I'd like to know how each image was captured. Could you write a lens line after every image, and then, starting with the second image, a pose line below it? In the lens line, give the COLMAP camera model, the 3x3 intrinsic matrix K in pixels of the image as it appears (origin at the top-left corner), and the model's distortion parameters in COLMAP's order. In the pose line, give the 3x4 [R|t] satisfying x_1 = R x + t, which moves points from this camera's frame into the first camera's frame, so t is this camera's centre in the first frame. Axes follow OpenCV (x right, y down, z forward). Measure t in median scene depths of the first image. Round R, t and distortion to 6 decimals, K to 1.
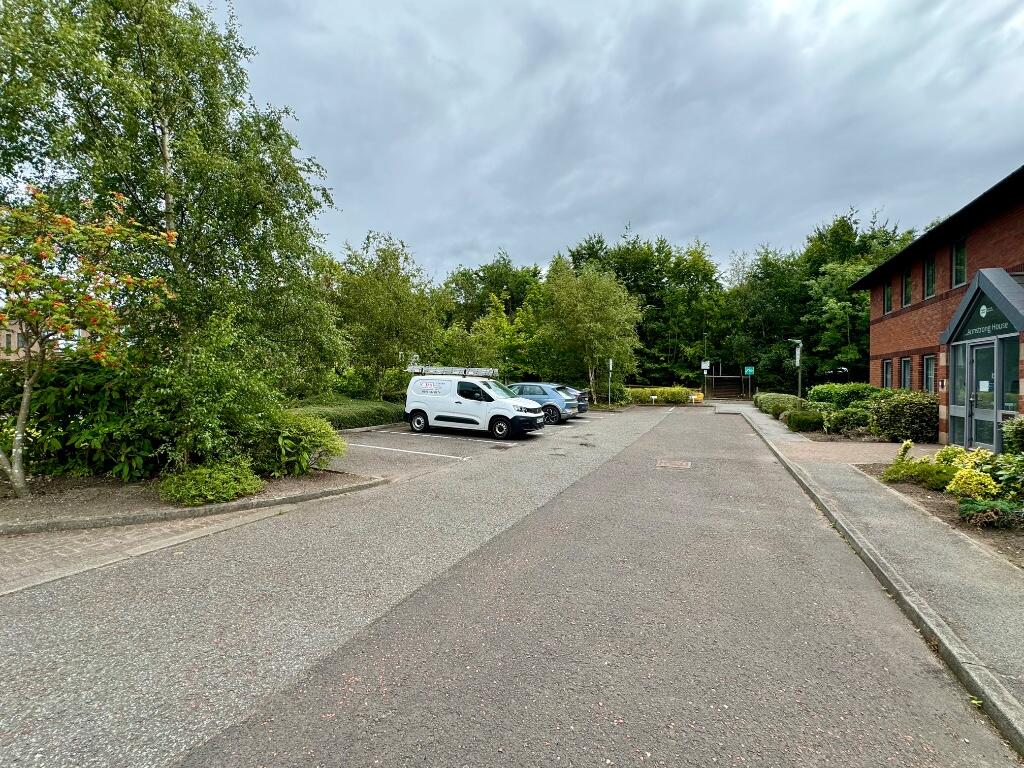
lens RADIAL K [[431.7, 0, 512.0], [0, 431.7, 384.0], [0, 0, 1]] dist [-0.001918, -0.000014]
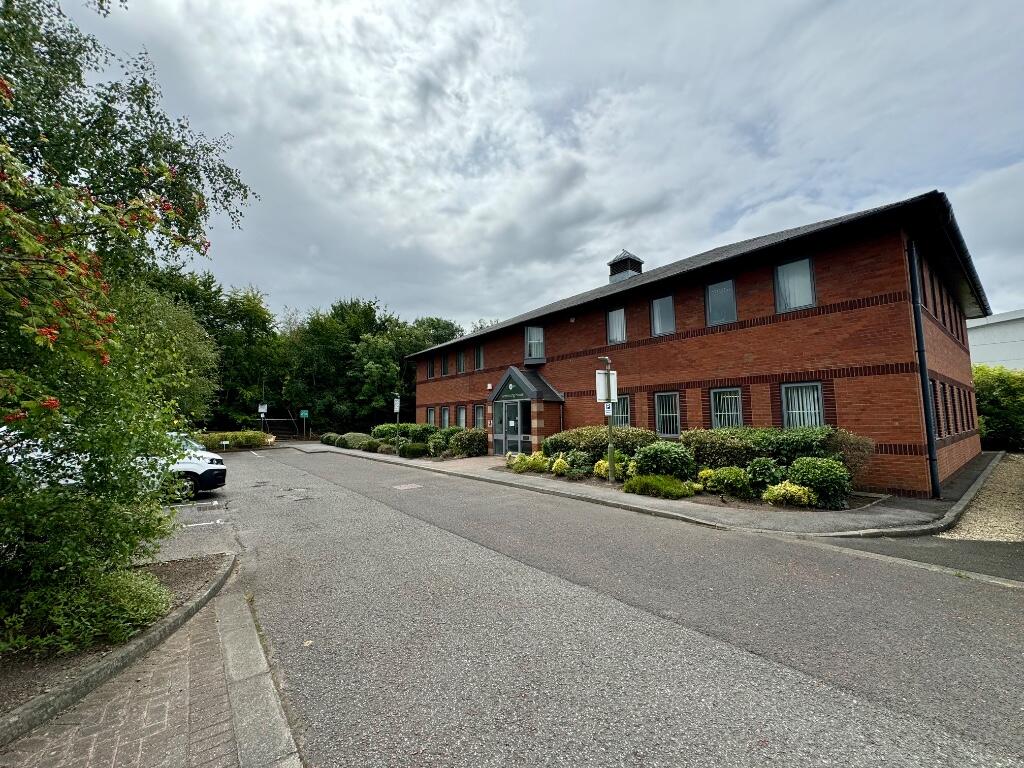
lens RADIAL K [[410.2, 0, 512.0], [0, 410.2, 384.0], [0, 0, 1]] dist [-0.002564, -0.000197]
pose [[0.447917, 0.065224, 0.891693, -0.454994], [0.025201, 0.996018, -0.085514, -0.010249], [-0.893720, 0.060774, 0.444489, 0.089653]]
